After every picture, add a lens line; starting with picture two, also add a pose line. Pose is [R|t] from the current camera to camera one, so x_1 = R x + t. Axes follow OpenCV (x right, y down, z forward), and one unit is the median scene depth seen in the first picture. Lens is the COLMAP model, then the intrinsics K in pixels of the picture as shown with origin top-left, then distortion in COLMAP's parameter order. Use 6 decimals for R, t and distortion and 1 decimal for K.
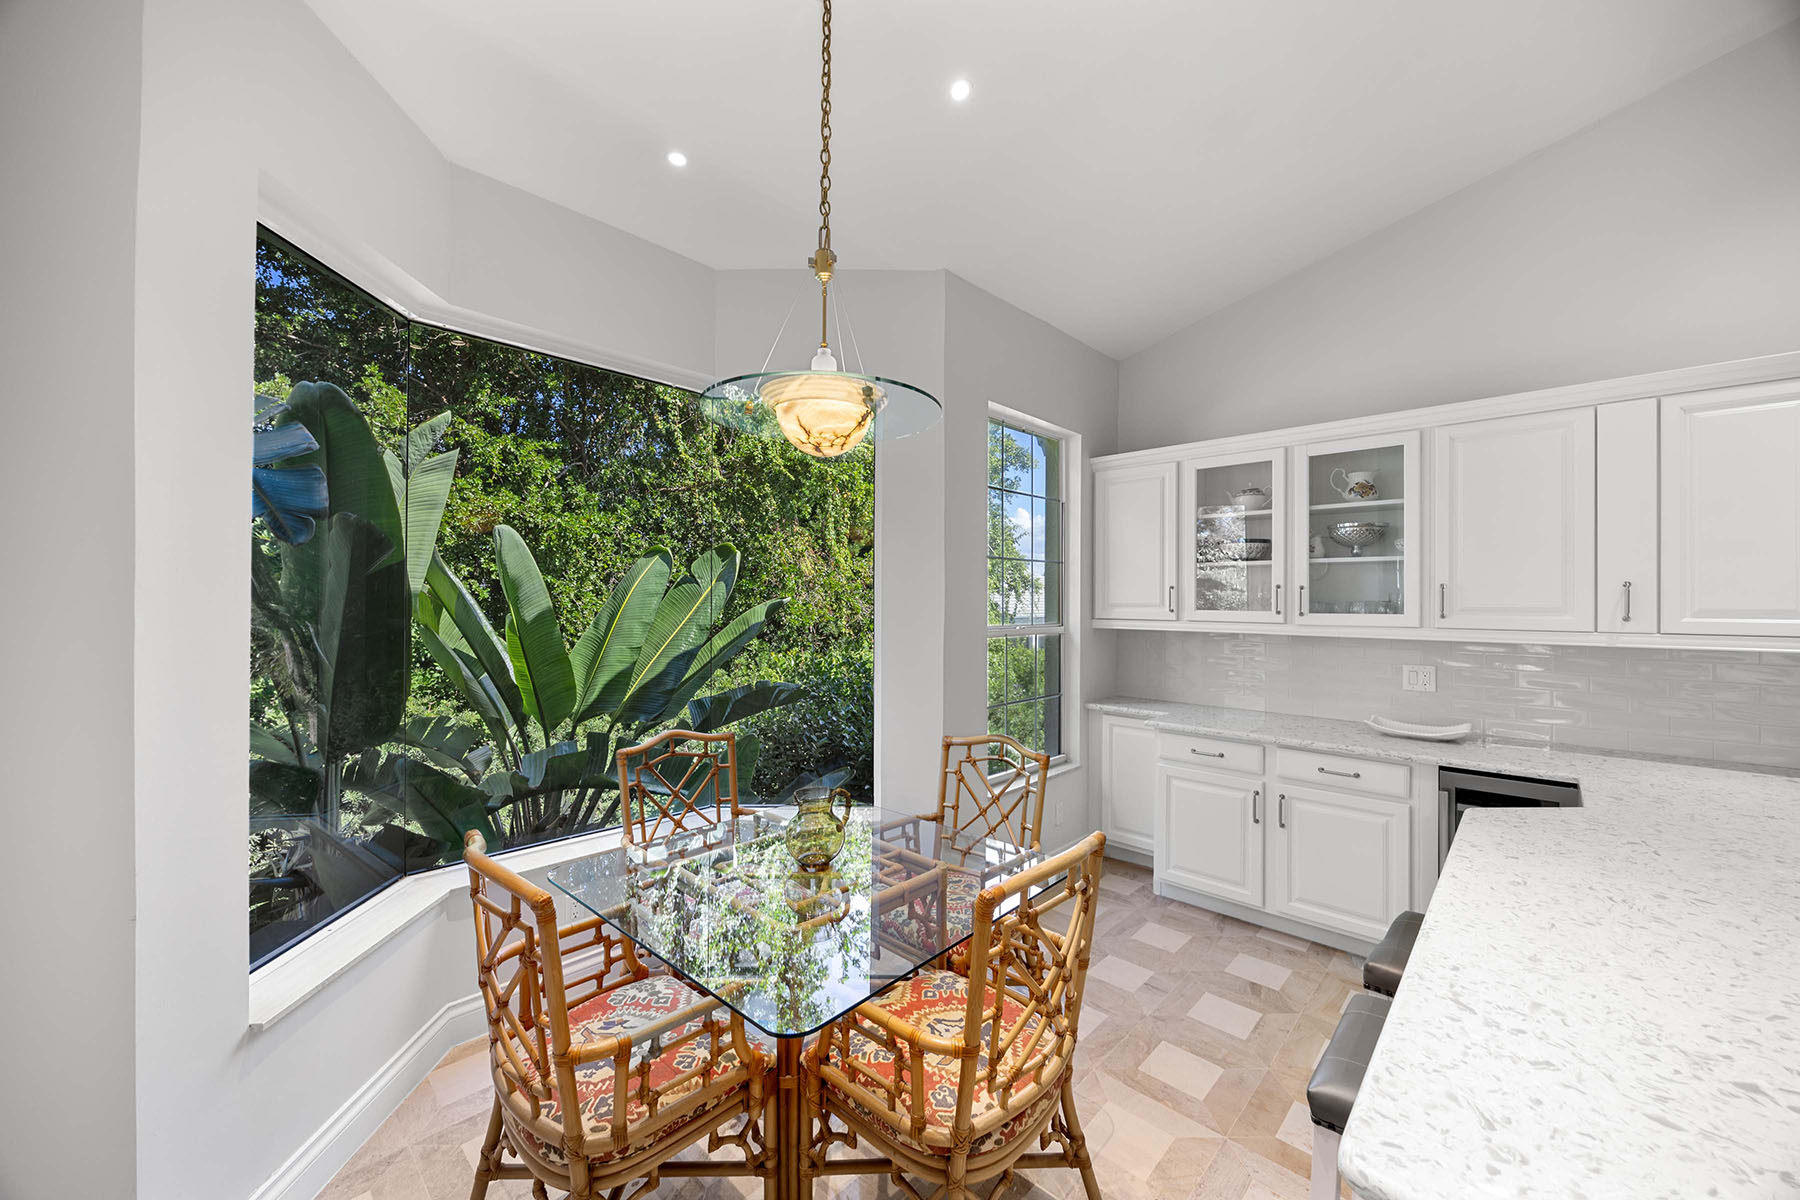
lens RADIAL K [[686.5, 0, 895.4], [0, 686.5, 595.5], [0, 0, 1]] dist [-0.002672, 0.000047]
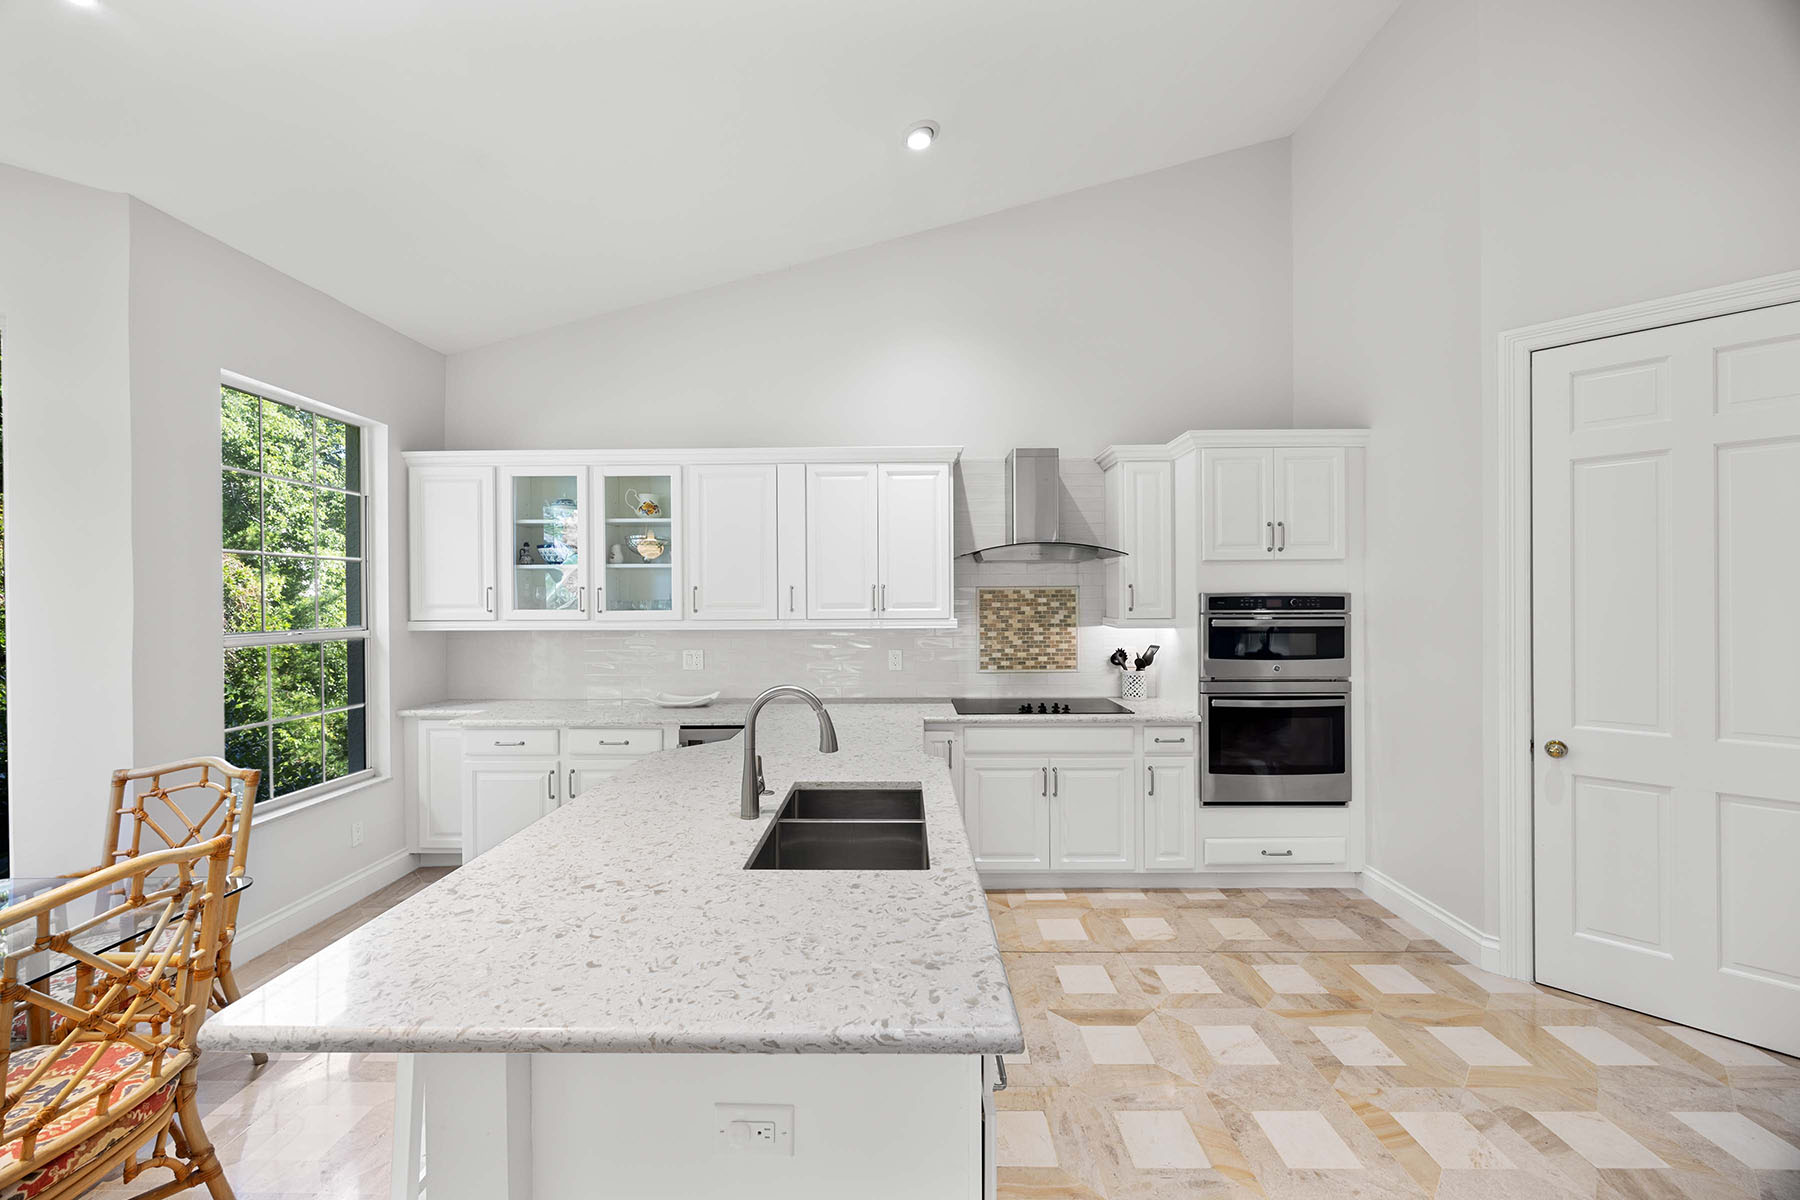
lens RADIAL K [[686.5, 0, 896.6], [0, 686.5, 600.1], [0, 0, 1]] dist [-0.002672, 0.000047]
pose [[0.729084, -0.010500, 0.684344, 0.163715], [0.005247, 0.999939, 0.009753, -0.000995], [-0.684404, -0.003520, 0.729094, -0.192959]]
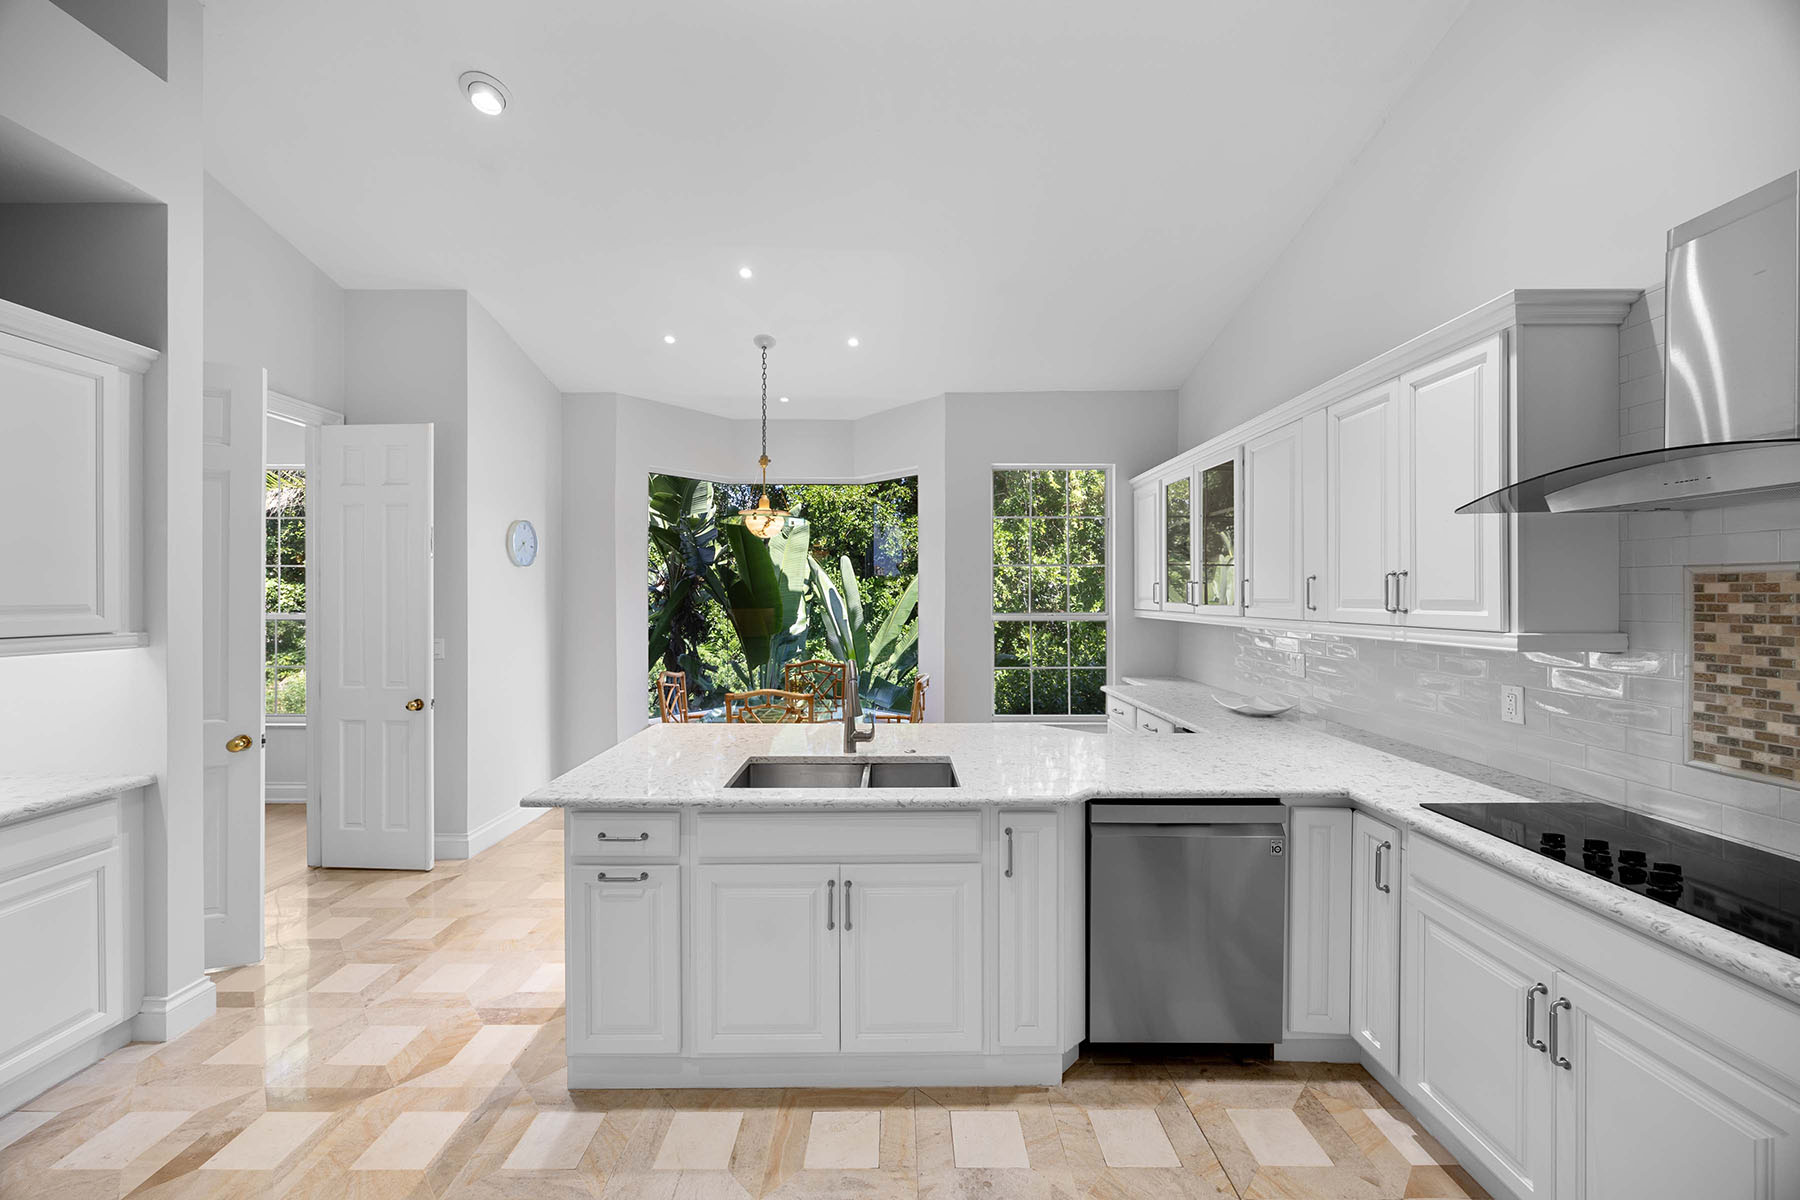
lens RADIAL K [[686.5, 0, 893.7], [0, 686.5, 597.3], [0, 0, 1]] dist [-0.002672, 0.000047]
pose [[0.692194, -0.005565, -0.721690, 1.091270], [0.010269, 0.999945, 0.002138, 0.004642], [0.721638, -0.008892, 0.692214, -0.204712]]
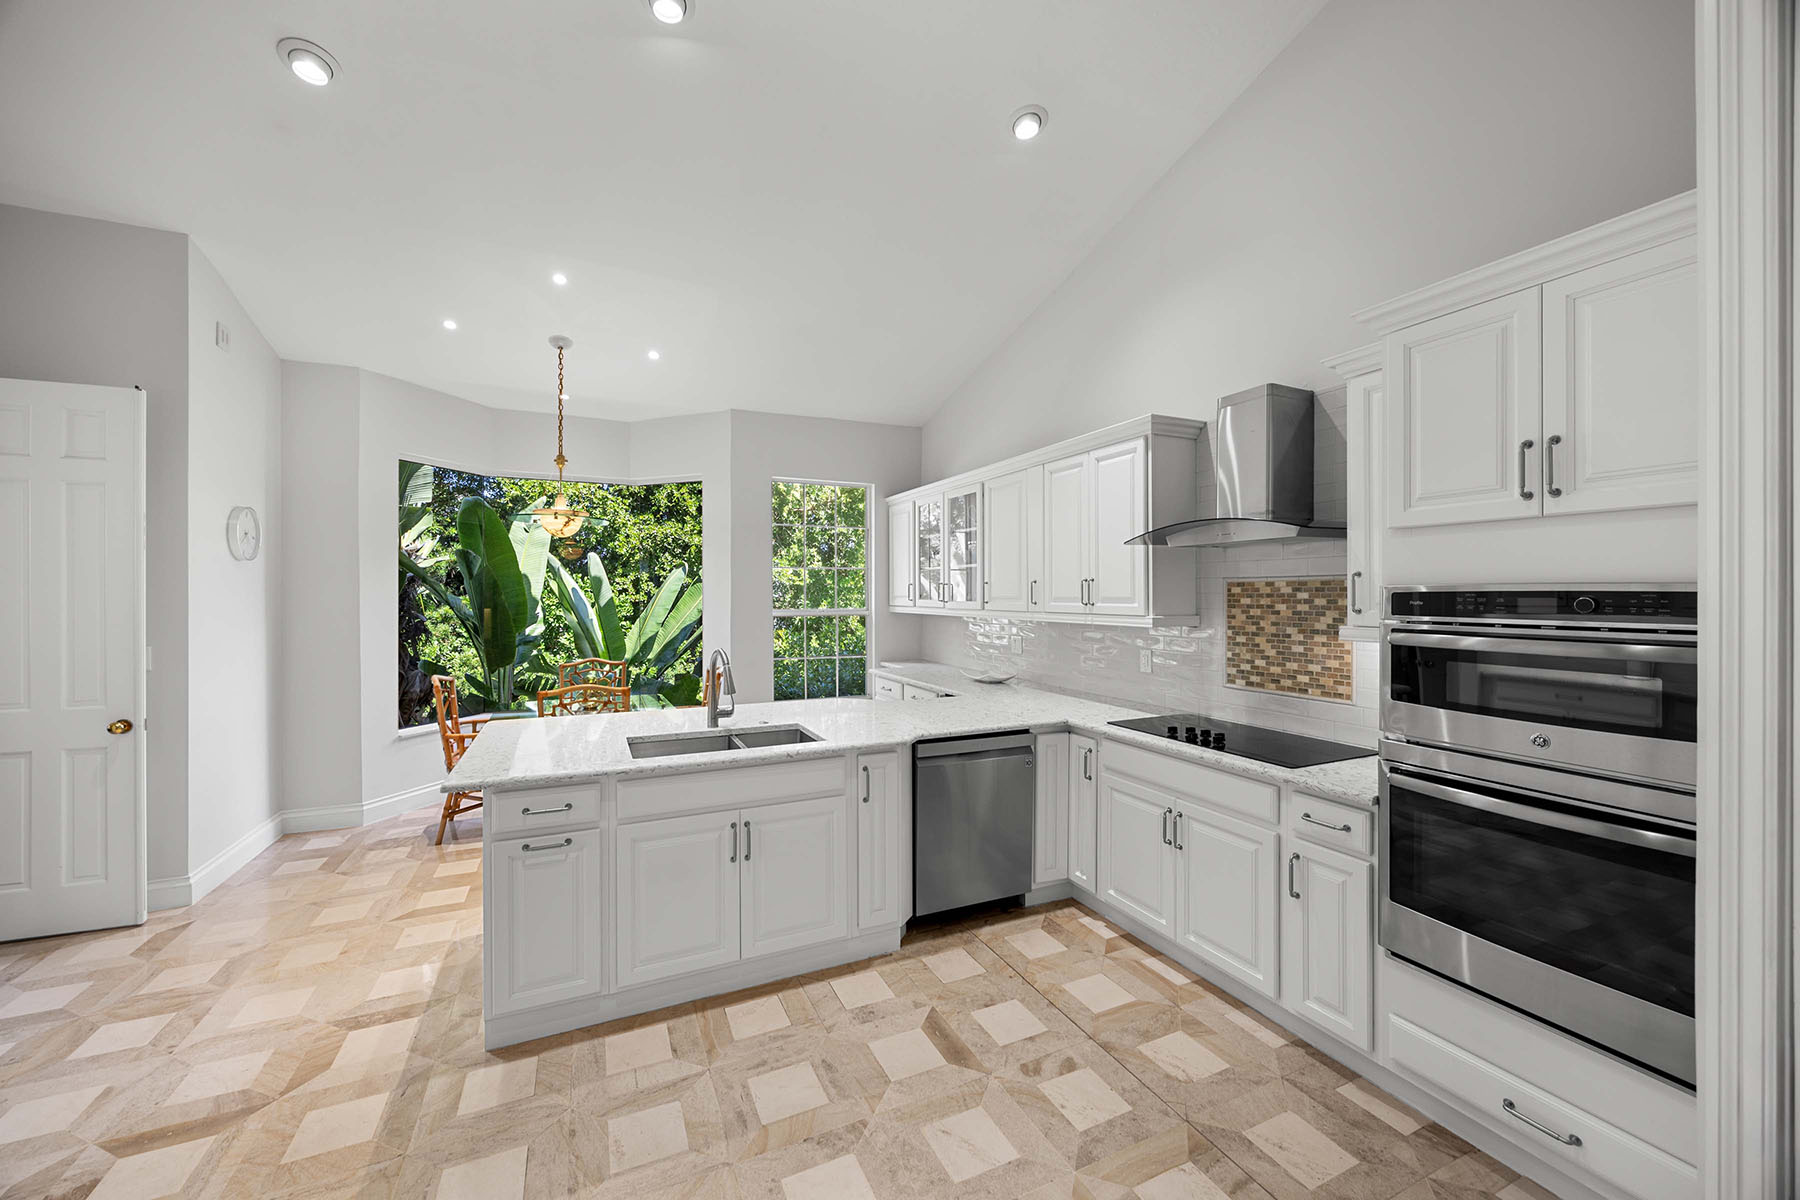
lens RADIAL K [[686.5, 0, 899.5], [0, 686.5, 594.2], [0, 0, 1]] dist [-0.002672, 0.000047]
pose [[0.929796, -0.007836, -0.367992, 1.063152], [0.010312, 0.999935, 0.004761, 0.001509], [0.367931, -0.008222, 0.929817, -0.473540]]
